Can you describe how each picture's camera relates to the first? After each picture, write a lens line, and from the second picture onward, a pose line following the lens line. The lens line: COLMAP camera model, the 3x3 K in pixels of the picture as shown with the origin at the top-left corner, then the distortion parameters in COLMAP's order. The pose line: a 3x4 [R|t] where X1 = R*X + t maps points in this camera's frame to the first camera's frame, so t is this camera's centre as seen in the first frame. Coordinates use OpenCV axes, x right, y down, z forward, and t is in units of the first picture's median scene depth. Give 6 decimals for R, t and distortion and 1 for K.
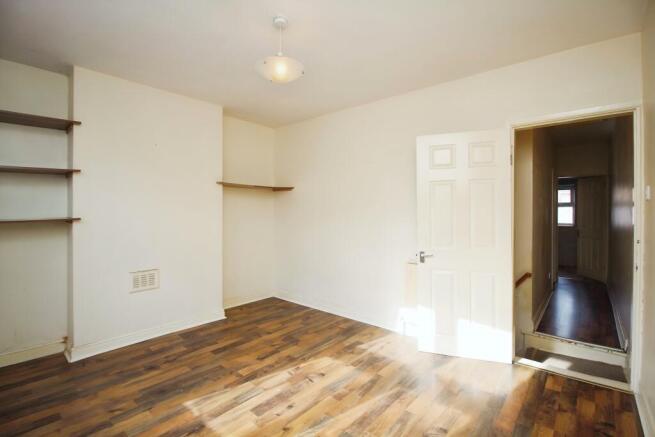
lens RADIAL K [[297.8, 0, 328.4], [0, 297.8, 218.0], [0, 0, 1]] dist [-0.028663, -0.001073]
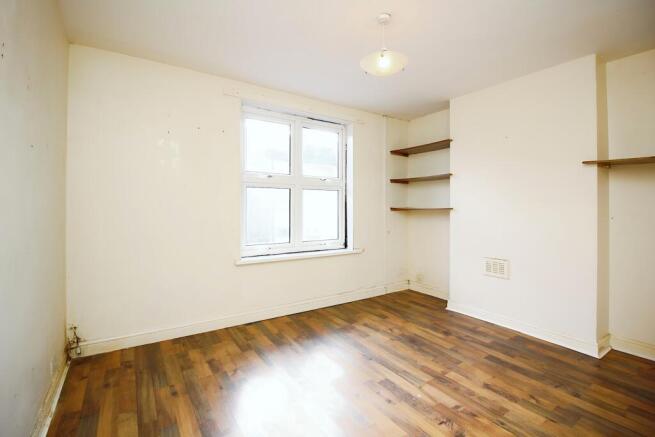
lens RADIAL K [[297.8, 0, 327.6], [0, 297.8, 212.7], [0, 0, 1]] dist [-0.028663, -0.001073]
pose [[-0.264358, 0.026231, -0.964068, 0.665520], [-0.025369, 0.999095, 0.034141, -0.010660], [0.964091, 0.033483, -0.263453, 0.811558]]
